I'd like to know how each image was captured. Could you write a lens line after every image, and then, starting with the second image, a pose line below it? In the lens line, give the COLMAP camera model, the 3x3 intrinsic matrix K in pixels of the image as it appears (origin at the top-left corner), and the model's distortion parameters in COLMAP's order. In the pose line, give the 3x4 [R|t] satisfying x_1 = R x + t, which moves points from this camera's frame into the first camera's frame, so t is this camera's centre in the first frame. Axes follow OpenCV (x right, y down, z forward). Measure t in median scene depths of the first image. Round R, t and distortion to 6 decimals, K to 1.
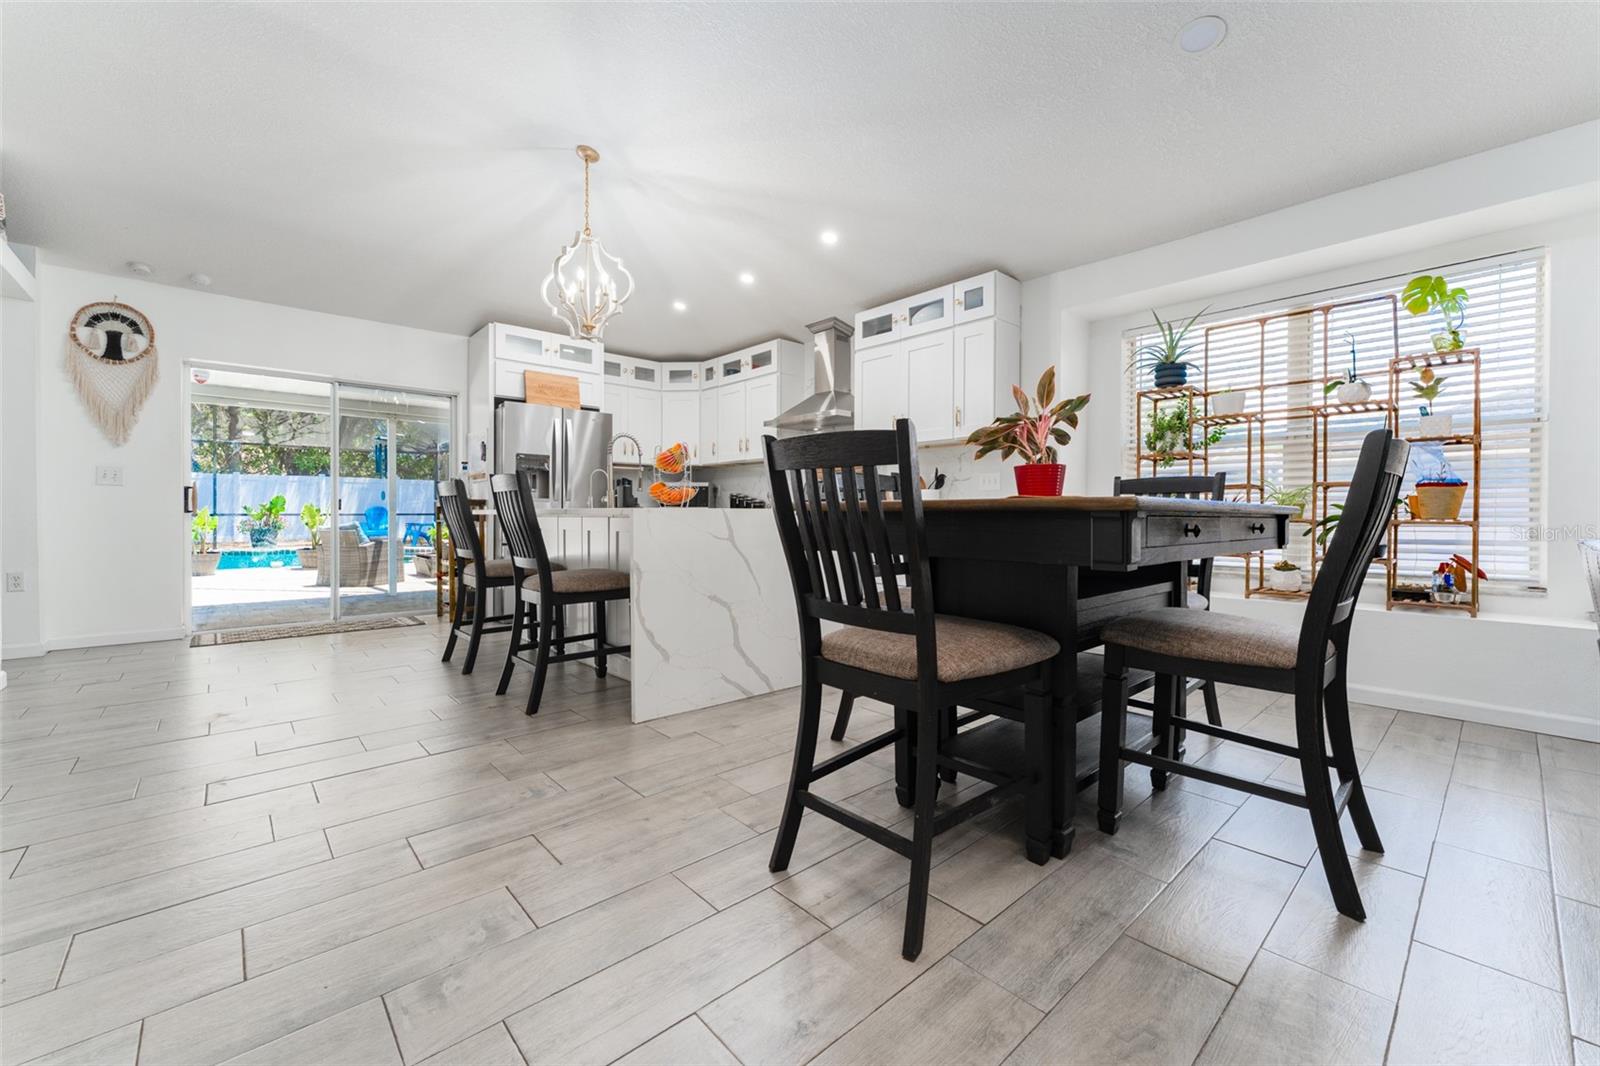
lens RADIAL K [[644.1, 0, 753.2], [0, 644.1, 514.2], [0, 0, 1]] dist [0.001153, -0.000046]
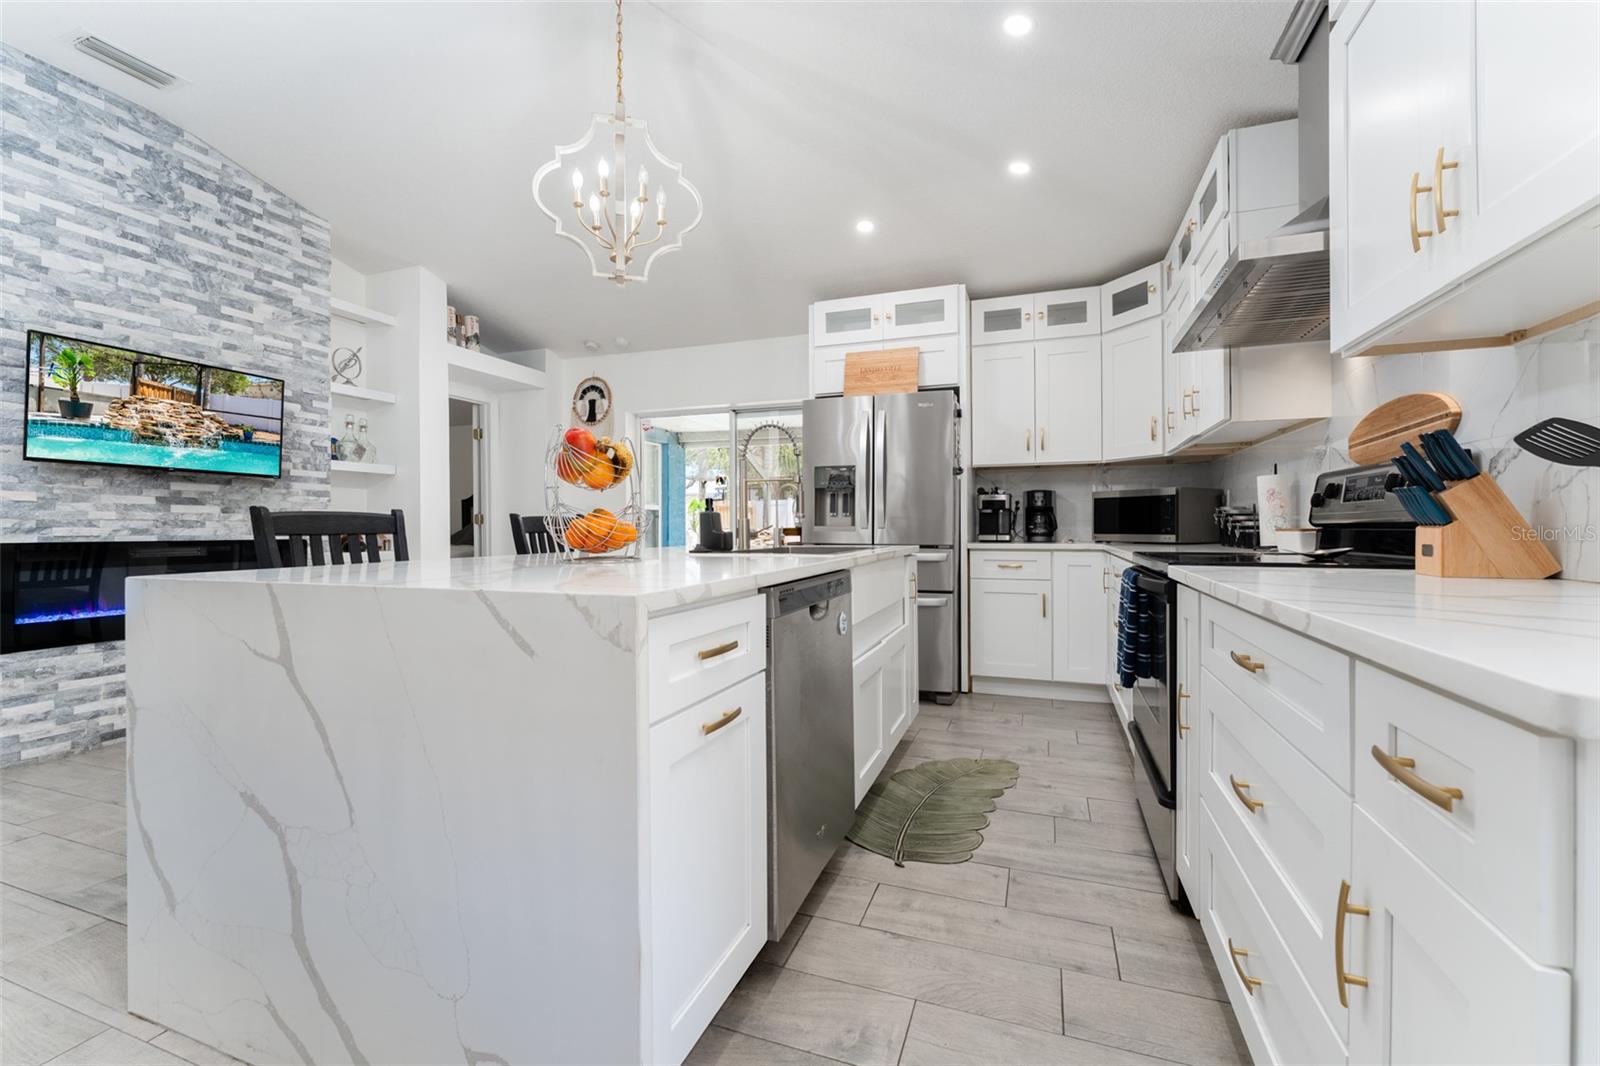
lens RADIAL K [[629.0, 0, 864.2], [0, 629.0, 525.7], [0, 0, 1]] dist [-0.000422, -0.000074]
pose [[0.537327, -0.004419, -0.843362, 0.342505], [0.004356, 0.999987, -0.002464, -0.029729], [0.843362, -0.002350, 0.537340, 0.785662]]
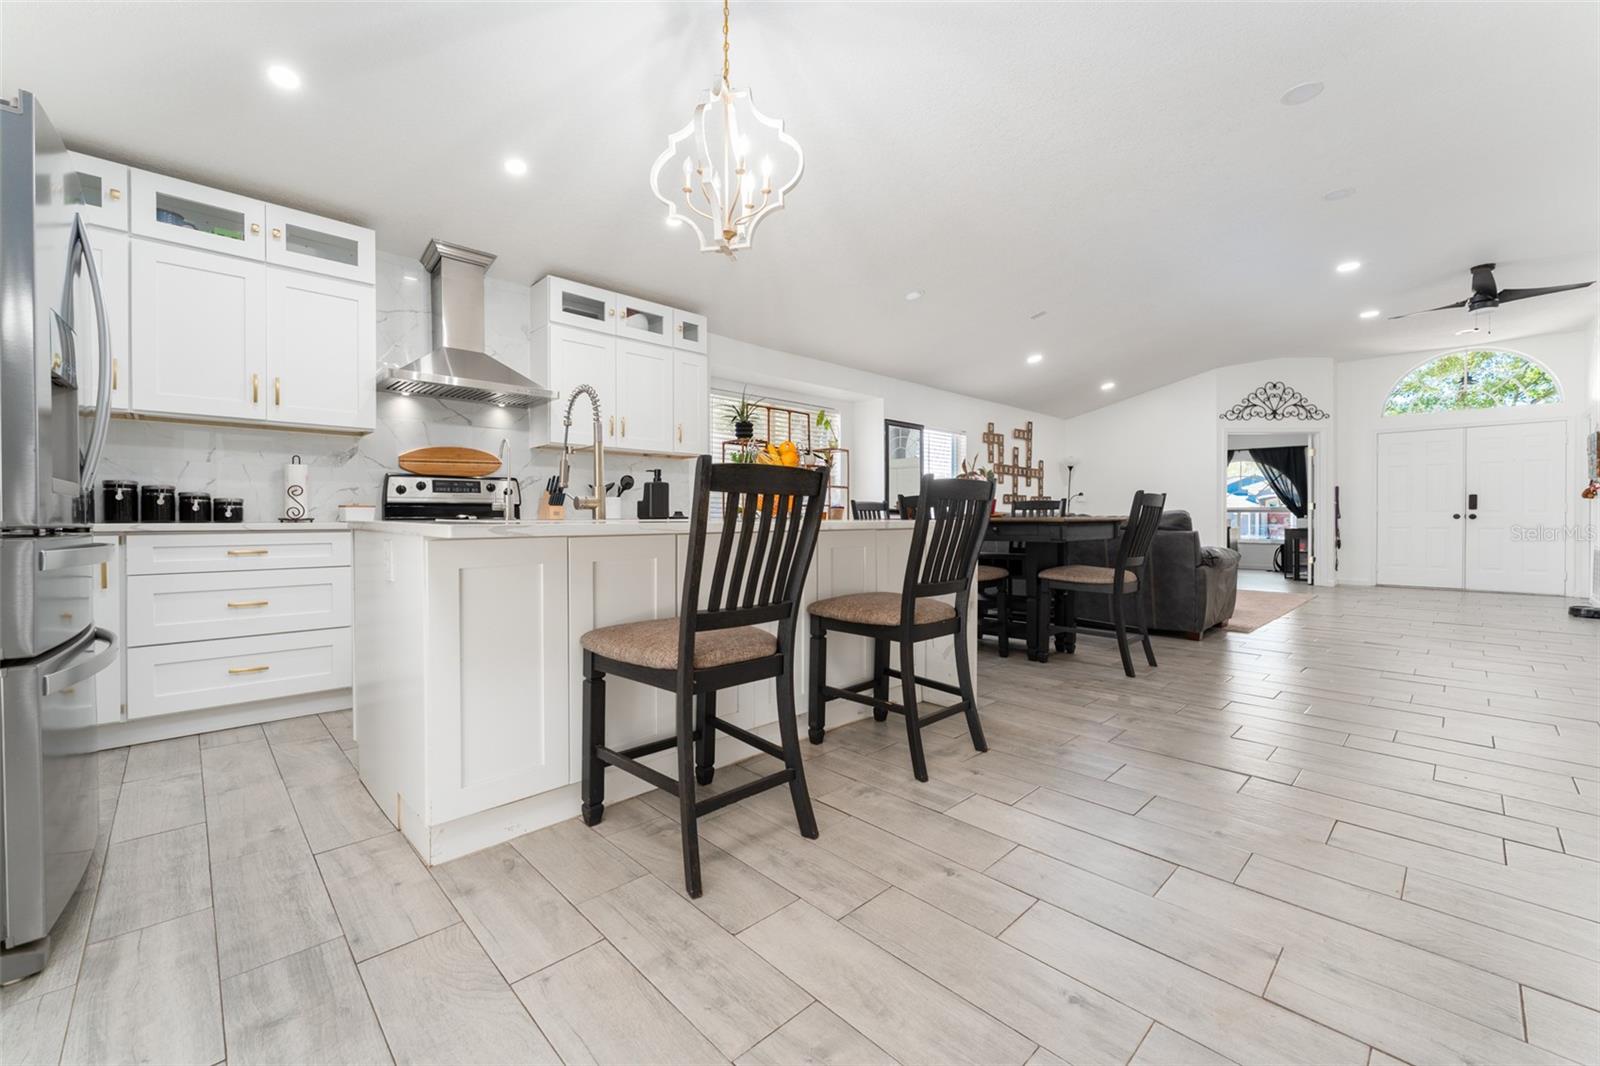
lens RADIAL K [[647.1, 0, 847.8], [0, 647.1, 519.8], [0, 0, 1]] dist [0.012287, 0.000031]
pose [[-0.122484, -0.007990, 0.992438, -0.834071], [0.005182, 0.999949, 0.008690, -0.015243], [-0.992457, 0.006207, -0.122436, 0.888835]]
